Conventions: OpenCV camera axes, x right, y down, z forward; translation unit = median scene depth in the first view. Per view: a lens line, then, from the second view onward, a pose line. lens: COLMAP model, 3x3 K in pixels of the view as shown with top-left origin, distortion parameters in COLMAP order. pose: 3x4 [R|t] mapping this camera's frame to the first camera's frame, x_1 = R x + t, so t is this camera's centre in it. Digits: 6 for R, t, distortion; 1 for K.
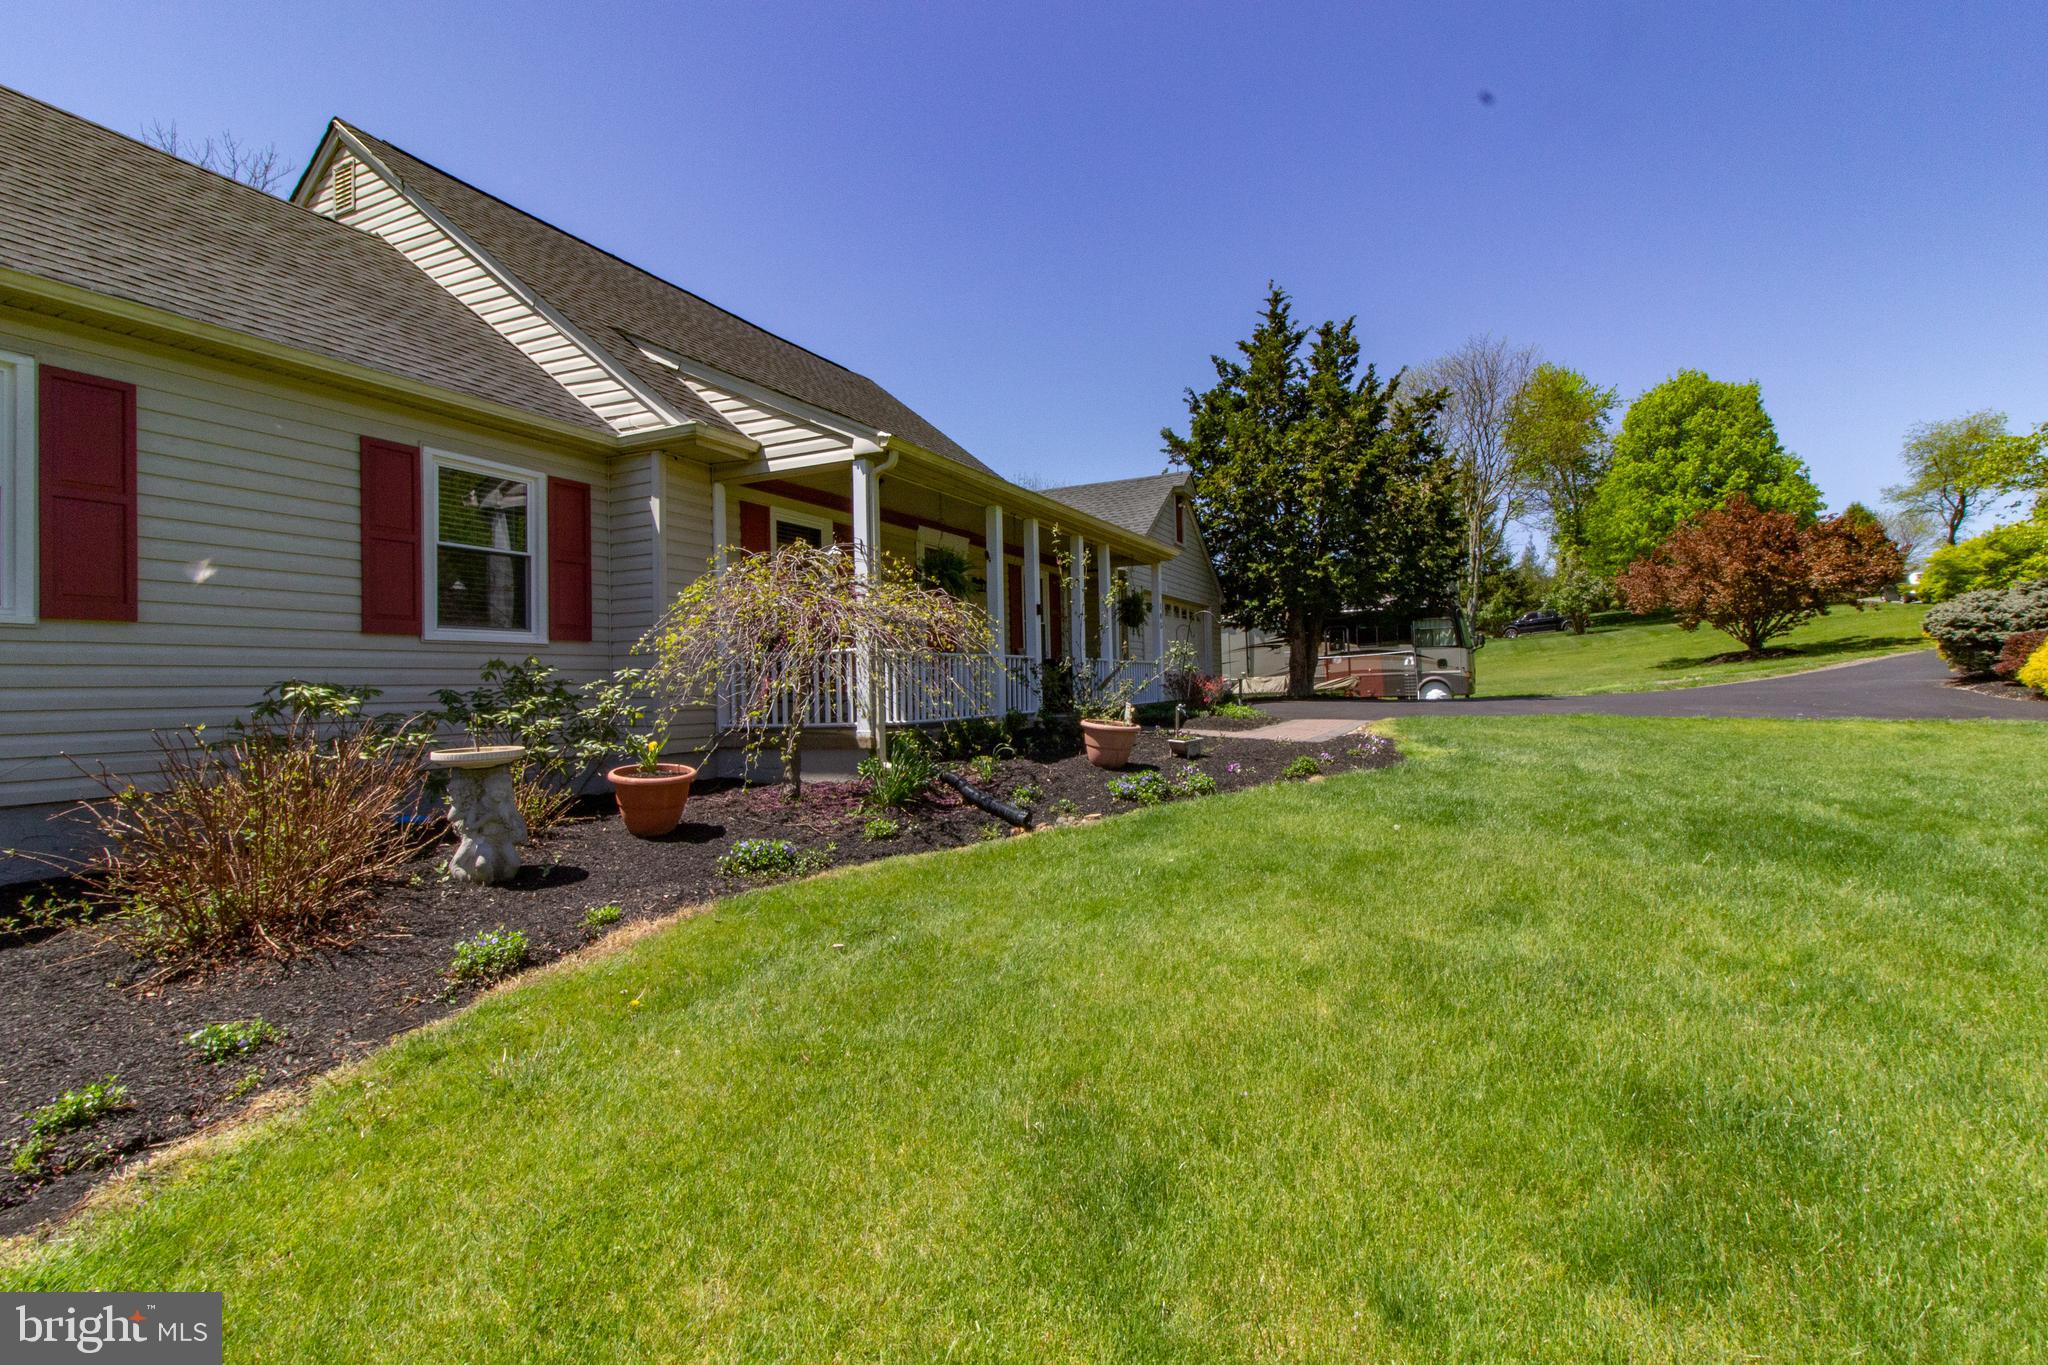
lens RADIAL K [[980.7, 0, 1022.2], [0, 980.7, 682.7], [0, 0, 1]] dist [-0.012779, 0.001665]
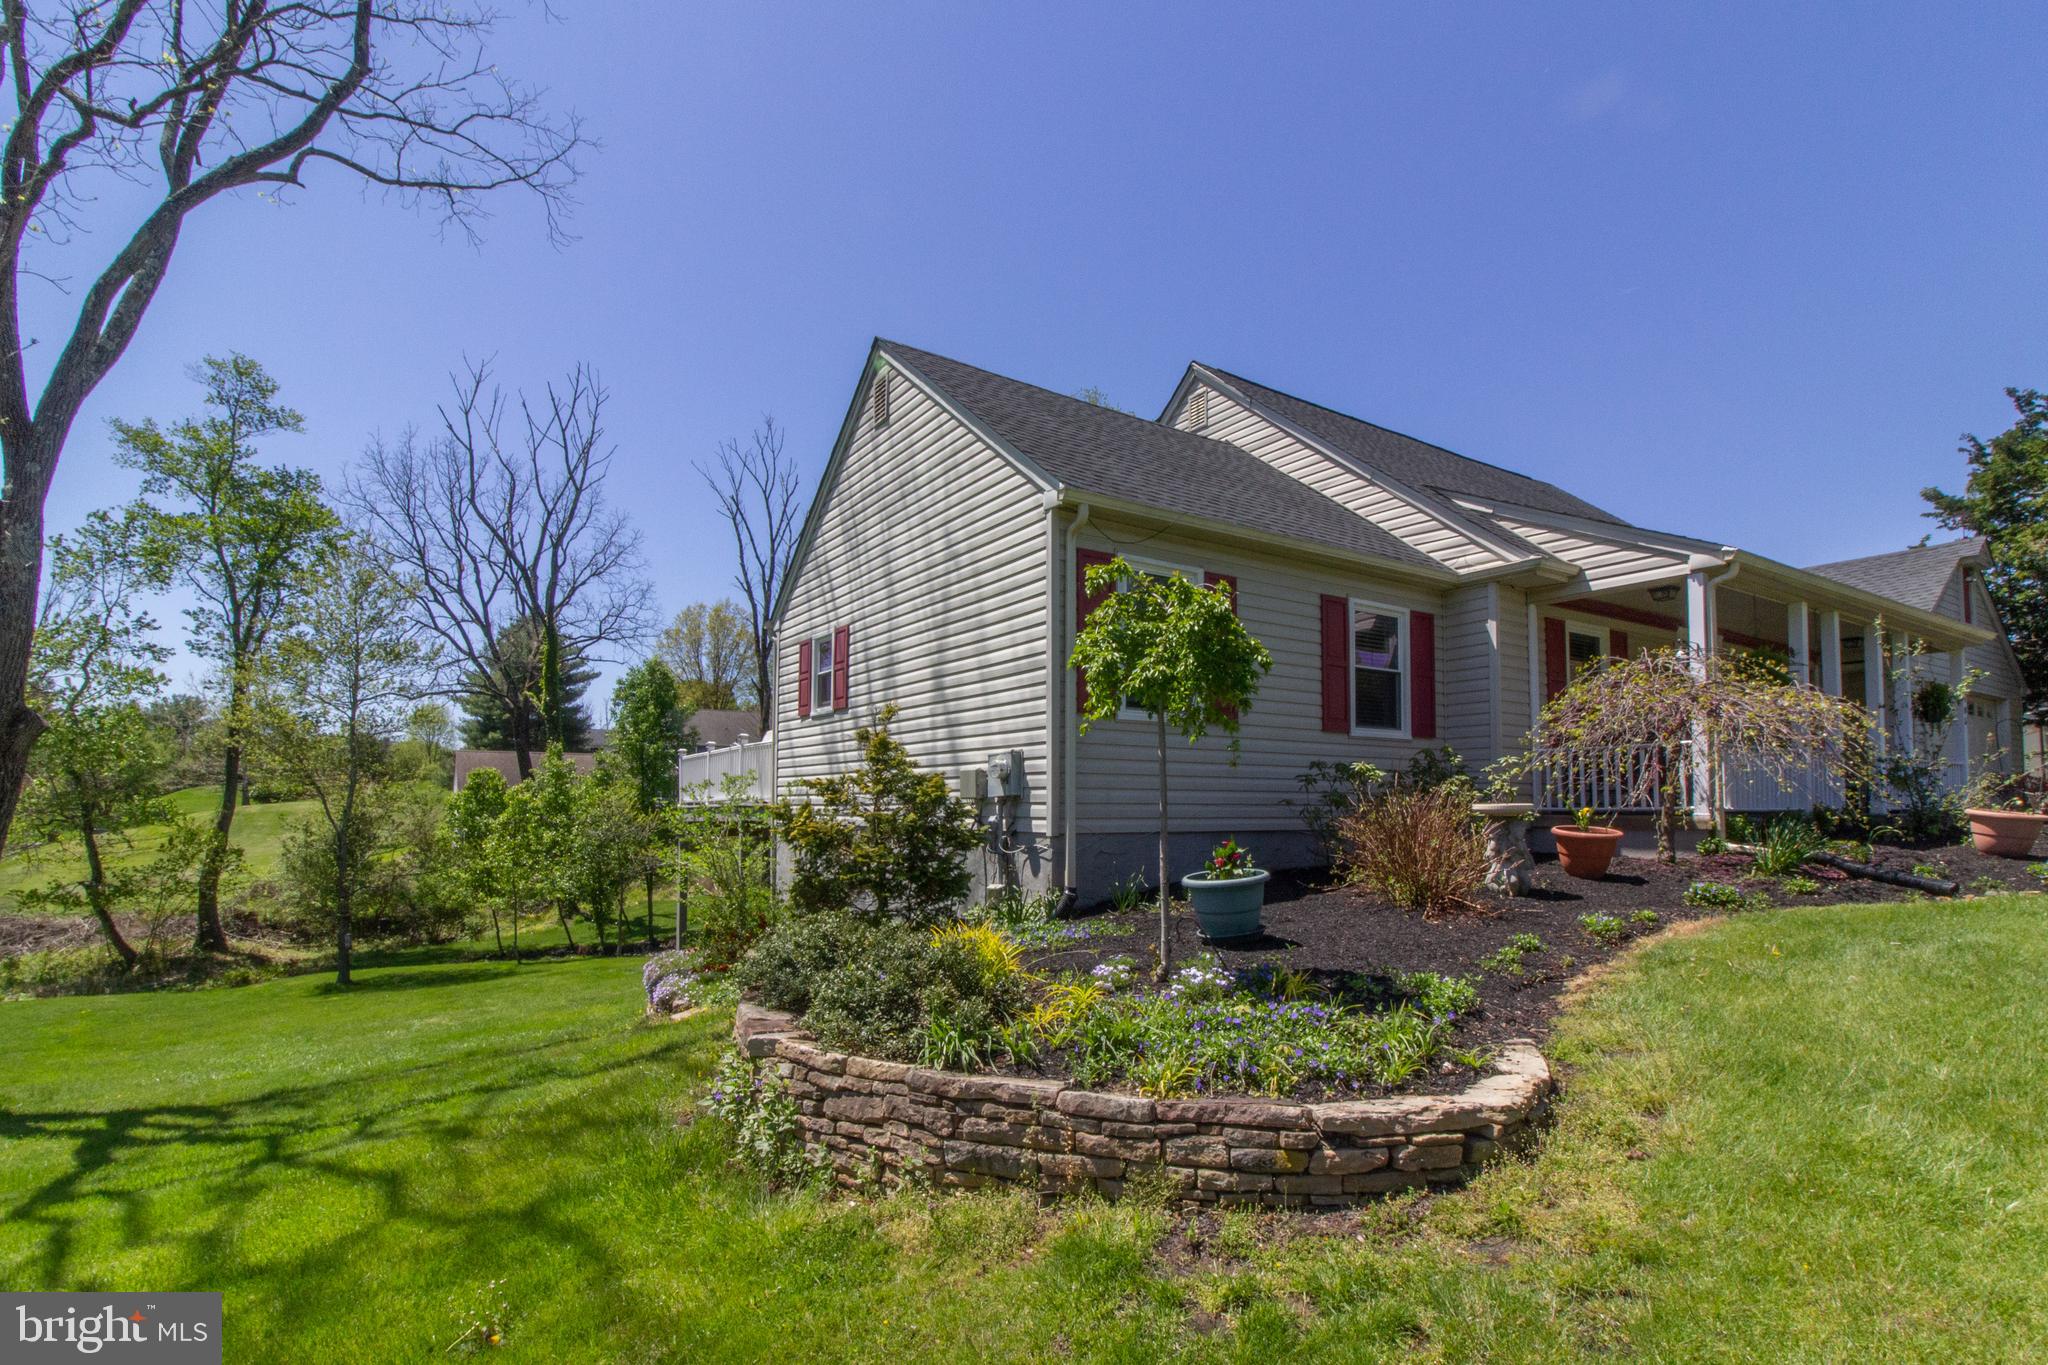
lens RADIAL K [[980.7, 0, 996.9], [0, 980.7, 784.8], [0, 0, 1]] dist [-0.012779, 0.001665]
pose [[0.841935, 0.010472, -0.539477, -0.229792], [-0.016561, 0.999842, -0.006438, 0.034825], [0.539325, 0.014354, 0.841975, -0.362514]]
